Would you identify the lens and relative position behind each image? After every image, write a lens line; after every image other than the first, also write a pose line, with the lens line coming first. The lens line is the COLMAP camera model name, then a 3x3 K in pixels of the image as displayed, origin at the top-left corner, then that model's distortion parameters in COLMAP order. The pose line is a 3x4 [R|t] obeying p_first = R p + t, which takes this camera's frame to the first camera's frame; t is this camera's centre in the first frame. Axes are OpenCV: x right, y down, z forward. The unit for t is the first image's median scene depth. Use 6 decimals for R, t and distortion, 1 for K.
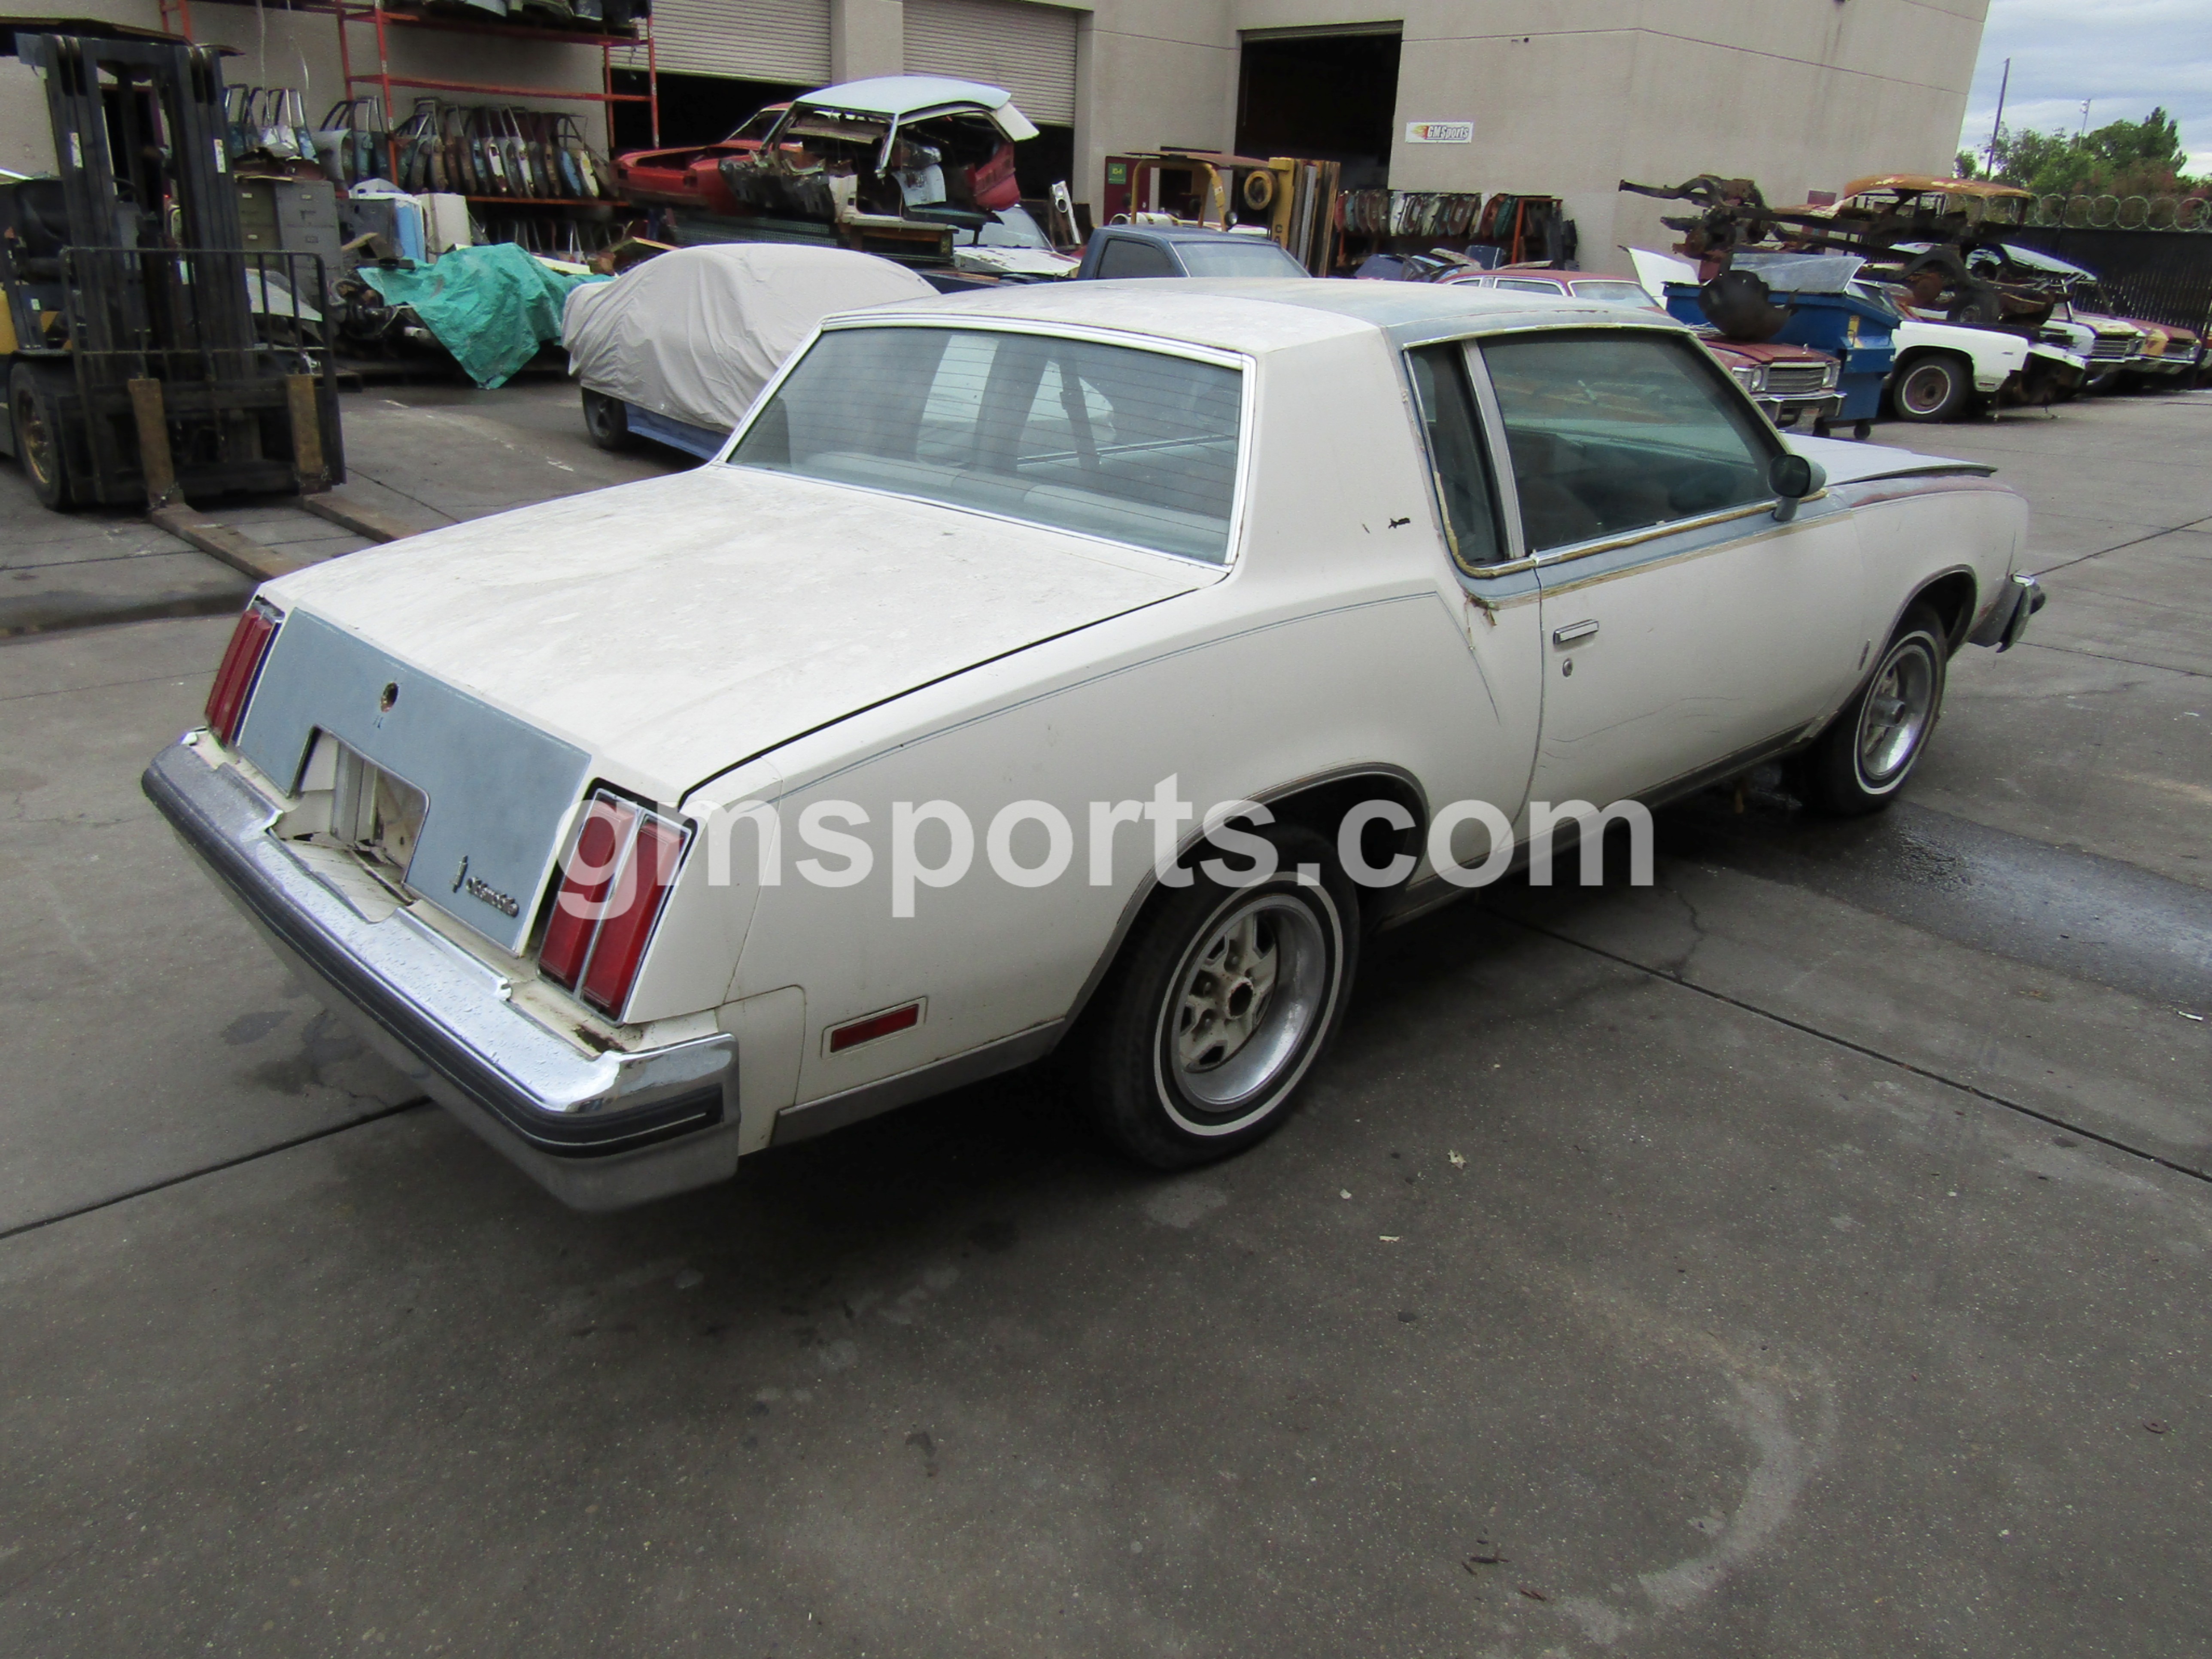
lens RADIAL K [[1572.2, 0, 1106.2], [0, 1572.2, 818.3], [0, 0, 1]] dist [-0.004571, -0.005513]
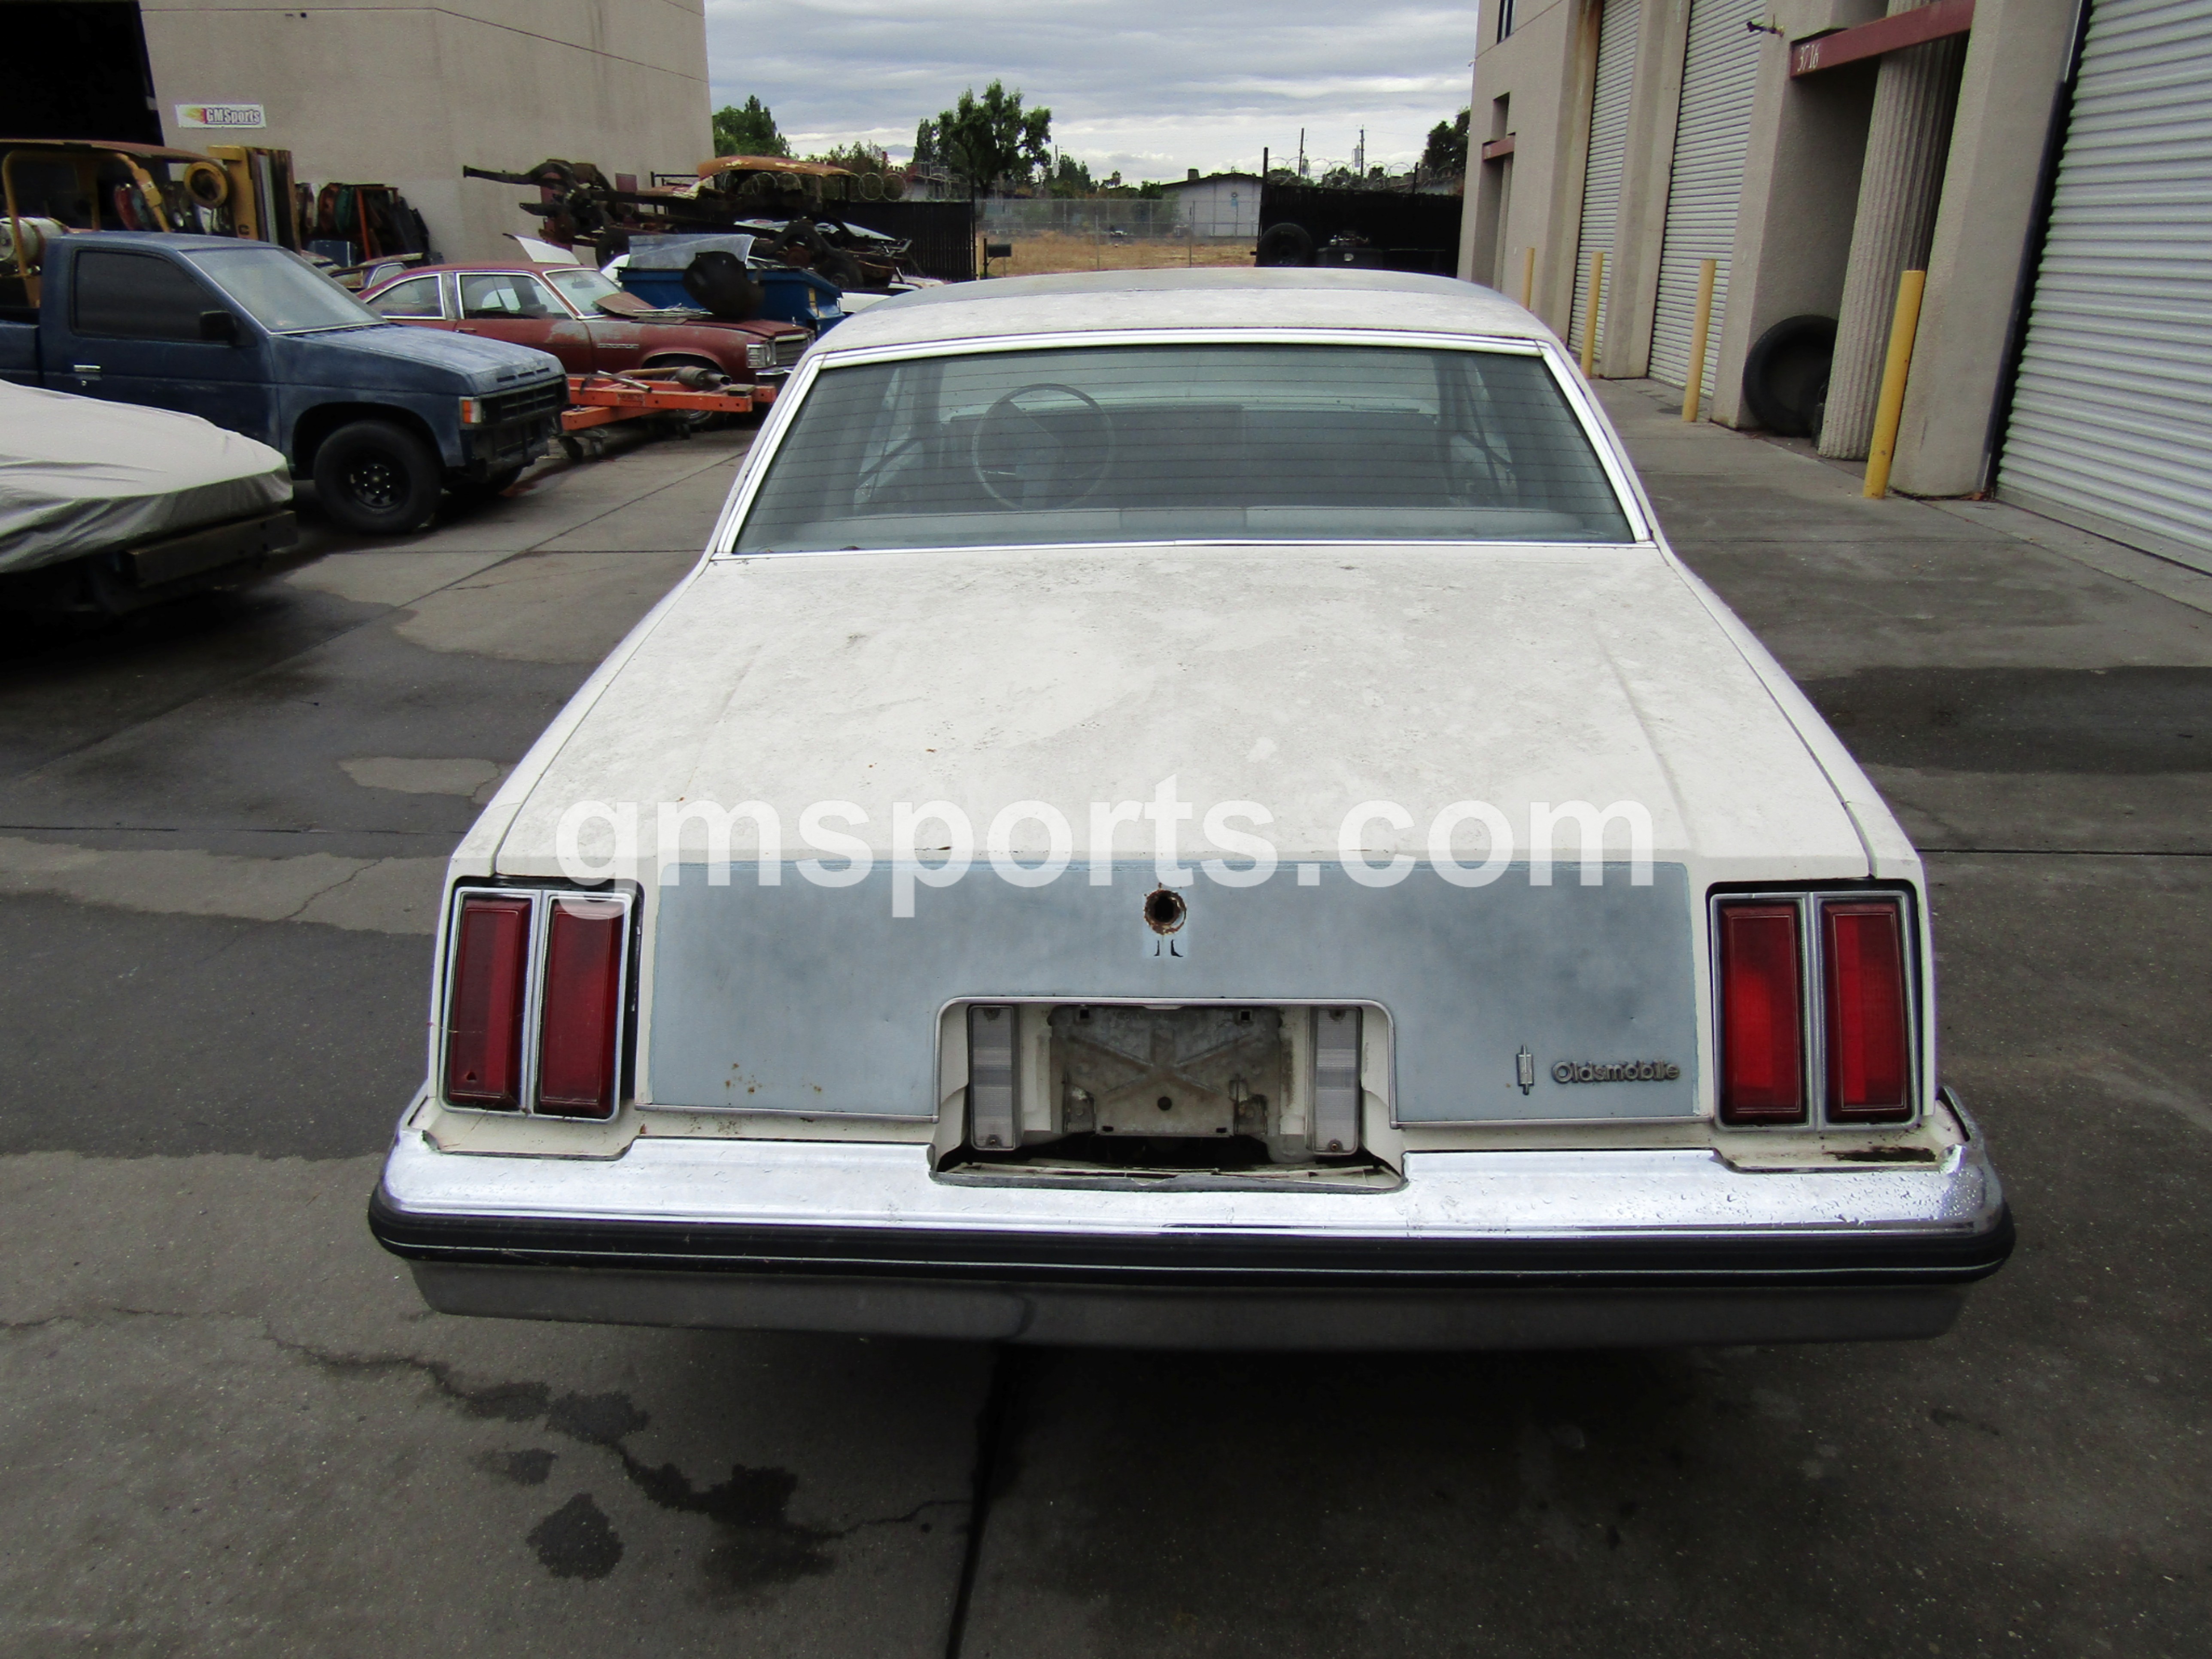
lens RADIAL K [[1561.0, 0, 1106.0], [0, 1561.0, 829.5], [0, 0, 1]] dist [-0.008682, 0.000096]
pose [[0.727332, -0.279518, 0.626784, -0.147737], [0.268377, 0.956414, 0.115088, -0.032637], [-0.631635, 0.084507, 0.770647, 0.076140]]
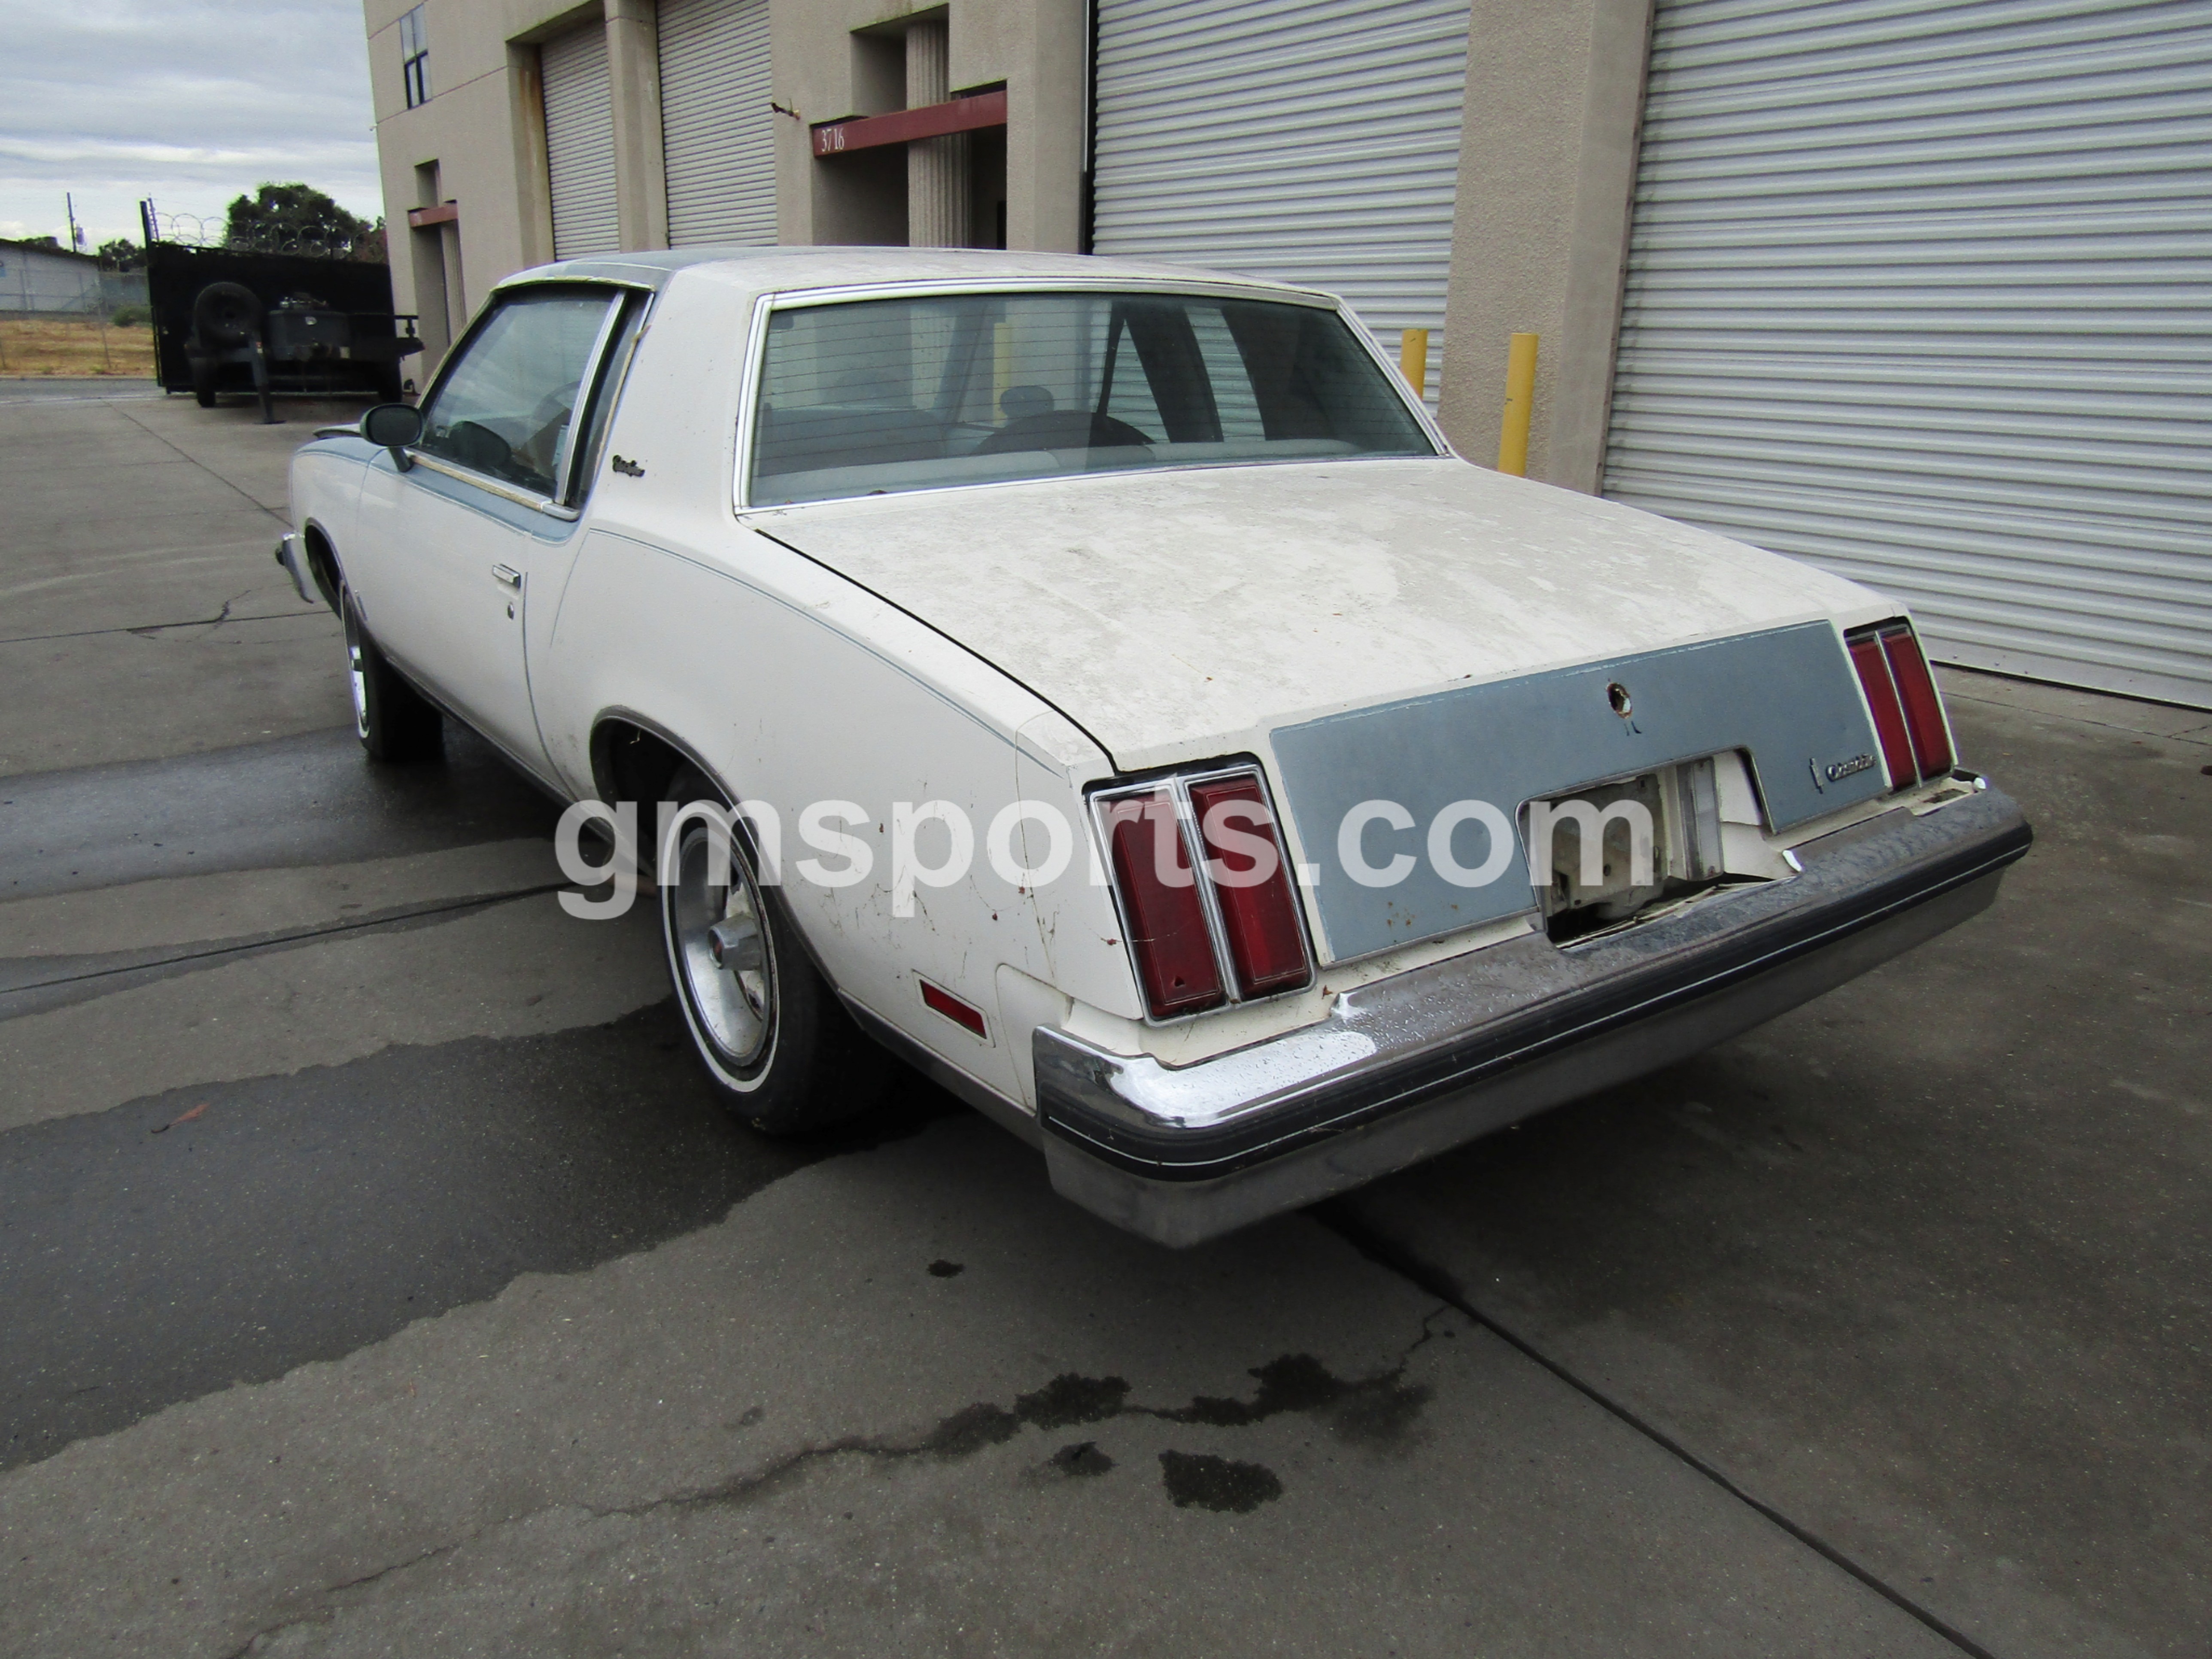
lens RADIAL K [[1549.0, 0, 1106.0], [0, 1549.0, 829.5], [0, 0, 1]] dist [-0.010359, -0.003367]
pose [[0.138624, -0.335639, 0.931735, -0.212426], [0.335542, 0.901090, 0.274678, -0.055278], [-0.931770, 0.274559, 0.237533, 0.175297]]
